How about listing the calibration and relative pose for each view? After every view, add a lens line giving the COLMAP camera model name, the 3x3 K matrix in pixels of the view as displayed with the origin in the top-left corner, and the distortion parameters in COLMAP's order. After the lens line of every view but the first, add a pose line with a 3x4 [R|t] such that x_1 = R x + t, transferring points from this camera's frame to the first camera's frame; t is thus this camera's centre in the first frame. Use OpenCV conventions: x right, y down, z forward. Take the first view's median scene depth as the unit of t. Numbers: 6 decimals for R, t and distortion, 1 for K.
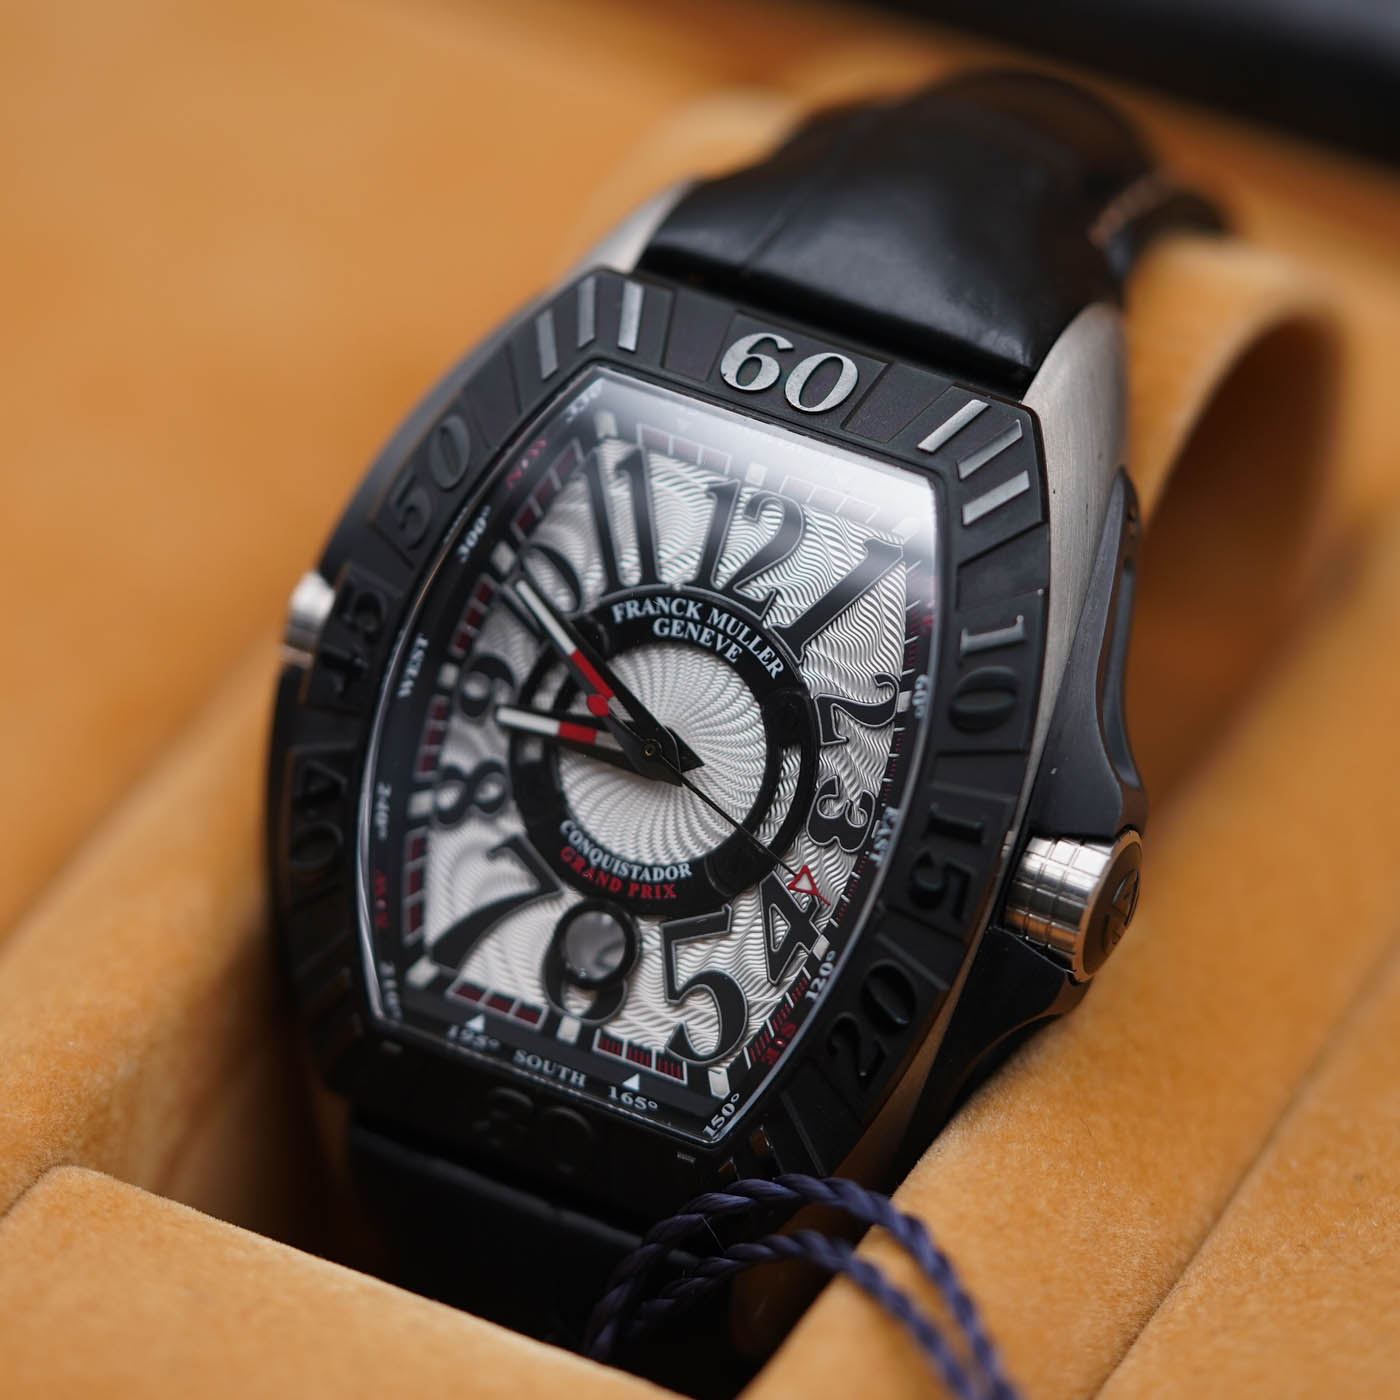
lens RADIAL K [[7367.9, 0, 700.0], [0, 7367.9, 700.0], [0, 0, 1]] dist [-0.018327, 2.175116]
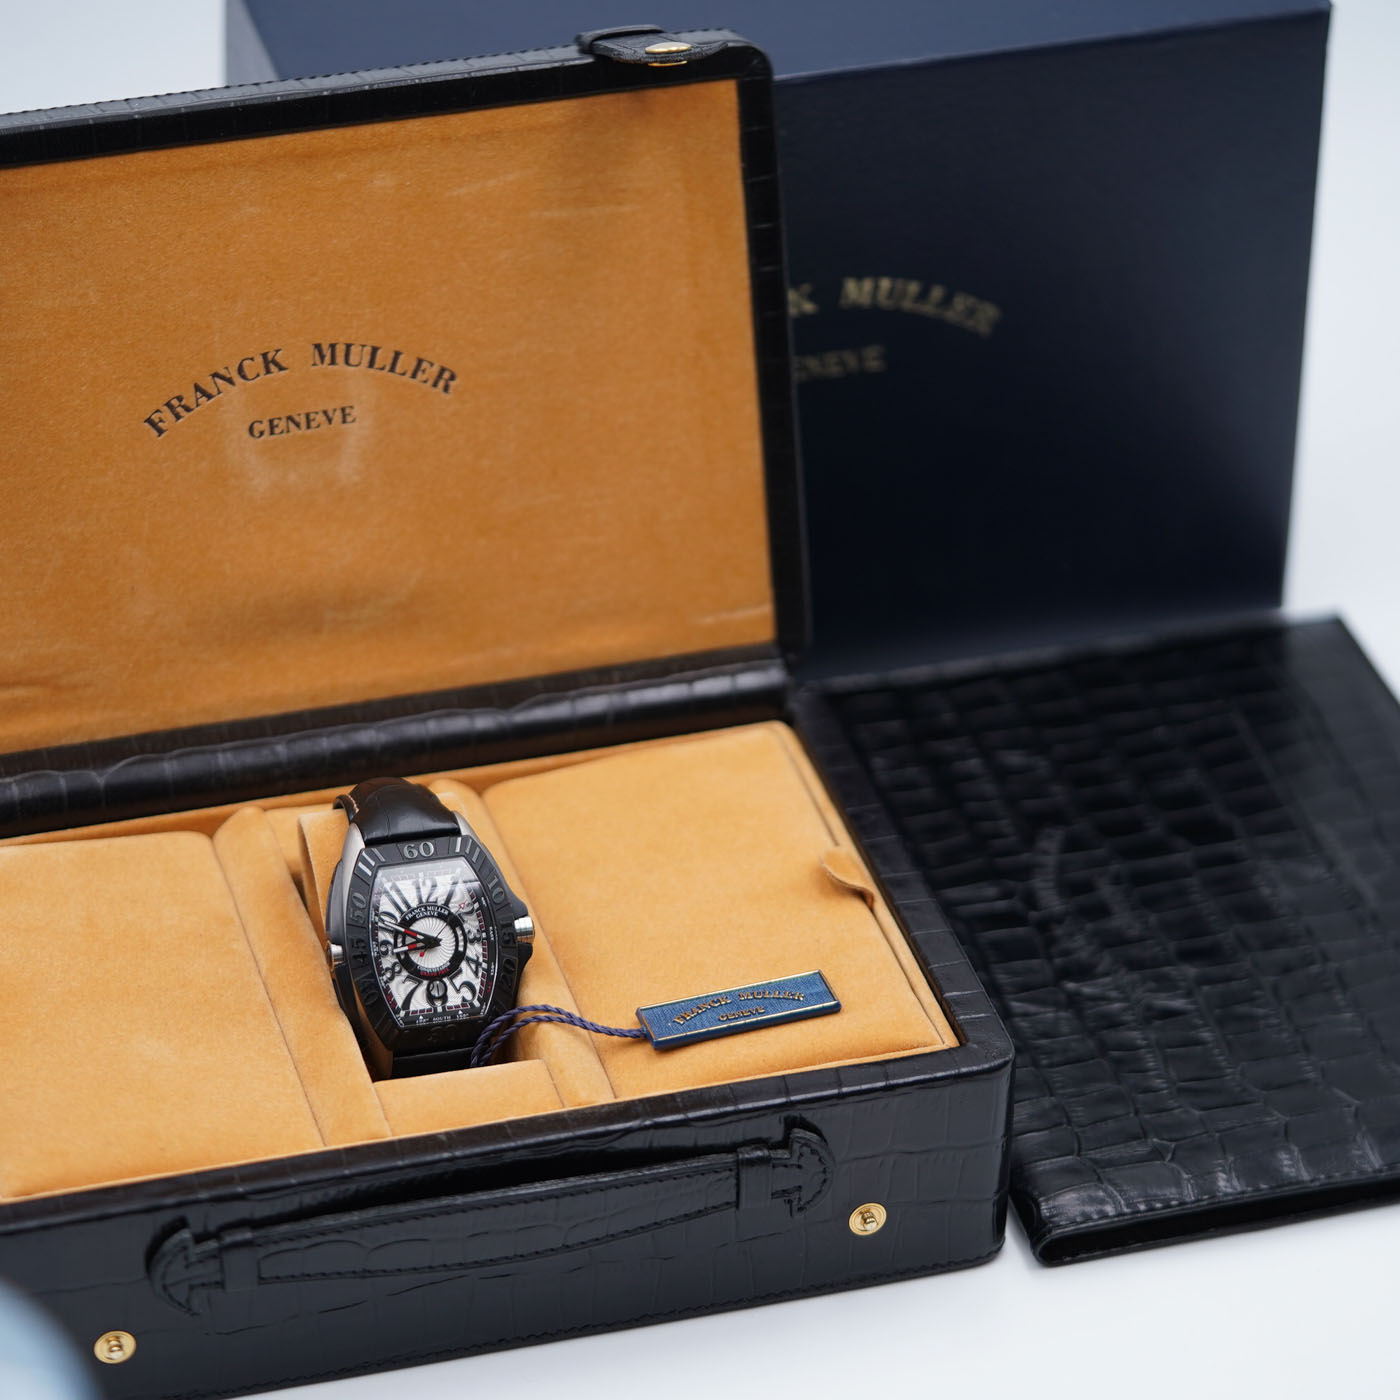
lens RADIAL K [[7367.9, 0, 700.0], [0, 7367.9, 700.0], [0, 0, 1]] dist [-0.018327, 2.175116]
pose [[0.739663, -0.396935, 0.543453, -2.190711], [0.421919, 0.902637, 0.085033, -0.423886], [-0.524294, 0.166397, 0.835122, -2.731575]]
